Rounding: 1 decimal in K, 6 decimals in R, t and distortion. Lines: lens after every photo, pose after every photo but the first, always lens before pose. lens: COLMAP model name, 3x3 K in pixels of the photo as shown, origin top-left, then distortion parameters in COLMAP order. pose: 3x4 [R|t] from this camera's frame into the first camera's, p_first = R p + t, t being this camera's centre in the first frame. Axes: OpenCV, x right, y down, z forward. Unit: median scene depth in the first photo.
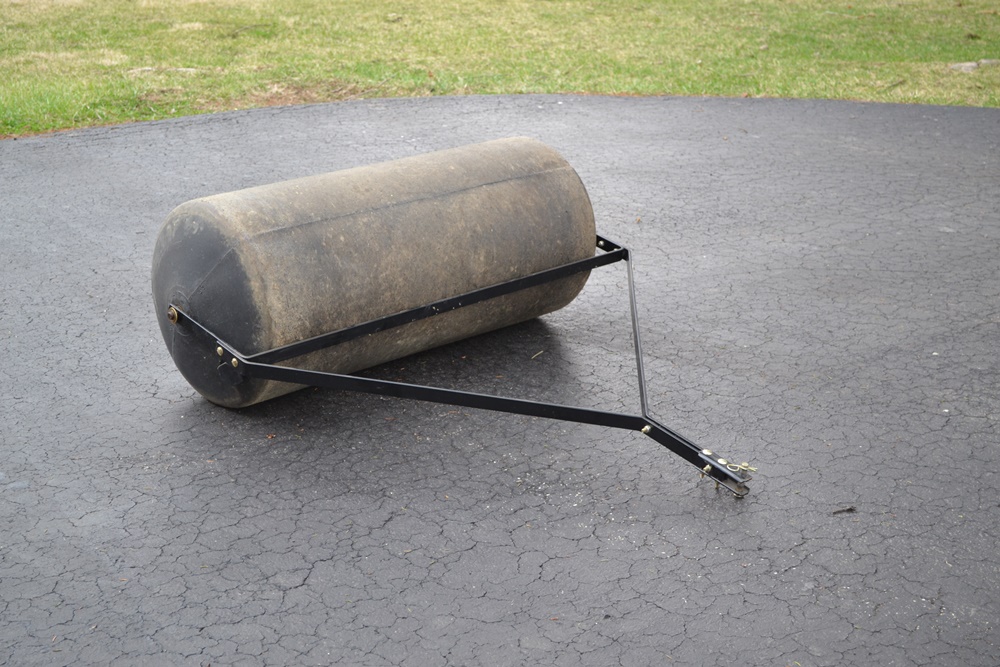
lens RADIAL K [[1553.5, 0, 499.6], [0, 1553.5, 333.2], [0, 0, 1]] dist [-0.013977, 0.000000]
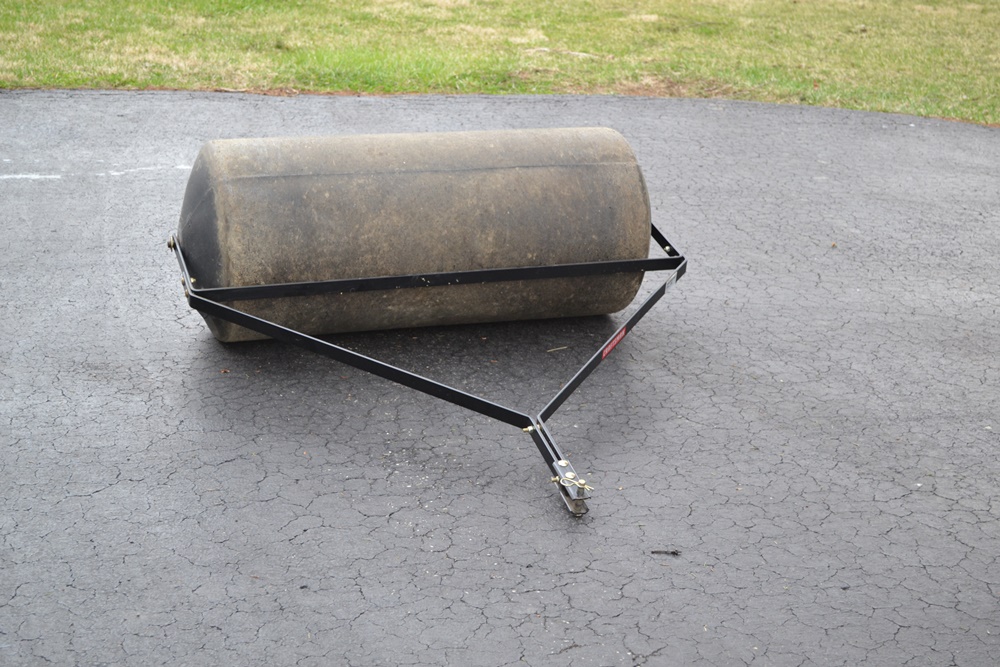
lens RADIAL K [[1553.5, 0, 499.7], [0, 1553.5, 333.7], [0, 0, 1]] dist [-0.013977, 0.000000]
pose [[0.907791, 0.167126, -0.384688, 0.392424], [-0.169522, 0.985130, 0.027946, -0.017877], [0.383638, 0.039844, 0.922624, 0.097685]]
